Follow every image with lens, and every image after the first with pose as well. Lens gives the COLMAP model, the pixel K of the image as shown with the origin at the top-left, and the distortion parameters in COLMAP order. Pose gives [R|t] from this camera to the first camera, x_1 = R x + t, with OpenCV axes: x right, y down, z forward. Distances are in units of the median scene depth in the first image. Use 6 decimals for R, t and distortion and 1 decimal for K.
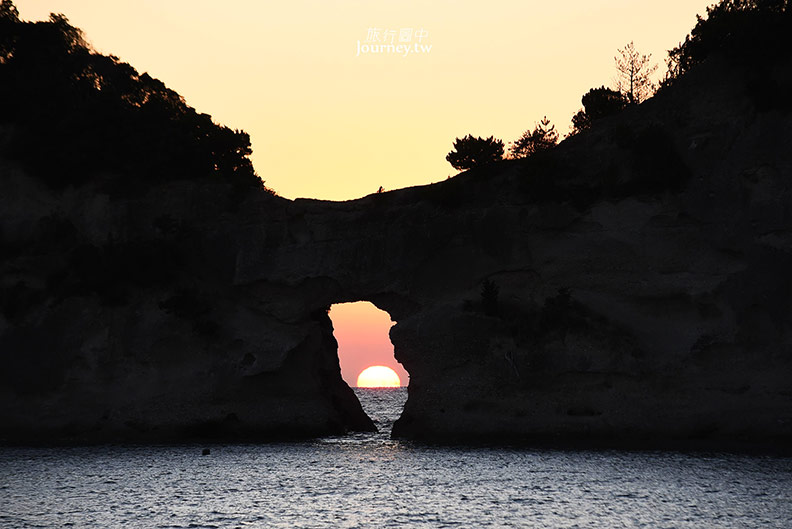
lens RADIAL K [[5246.0, 0, 396.2], [0, 5246.0, 272.1], [0, 0, 1]] dist [4.010018, 0.000000]
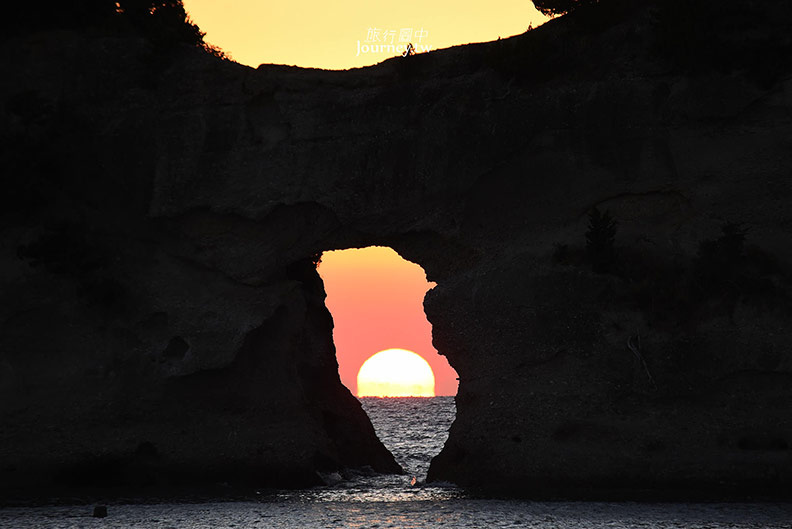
lens RADIAL K [[5246.0, 0, 404.4], [0, 5246.0, 267.4], [0, 0, 1]] dist [4.010018, 0.000000]
pose [[0.999947, 0.003760, -0.009557, 0.002044], [-0.003762, 0.999993, -0.000182, 0.007921], [0.009557, 0.000218, 0.999954, 0.428048]]
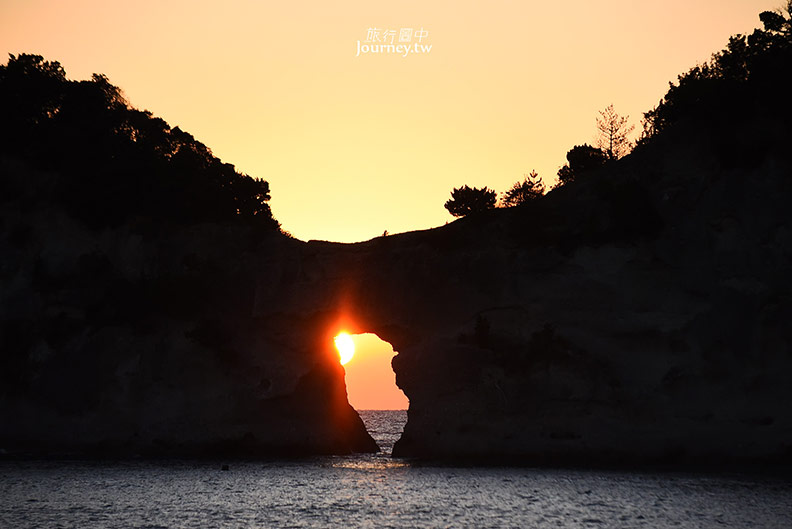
lens RADIAL K [[5246.0, 0, 400.9], [0, 5246.0, 271.7], [0, 0, 1]] dist [4.010018, 0.000000]
pose [[0.999891, 0.012588, -0.007706, 0.009007], [-0.012626, 0.999908, -0.004903, -0.002138], [0.007644, 0.005000, 0.999958, -0.113344]]
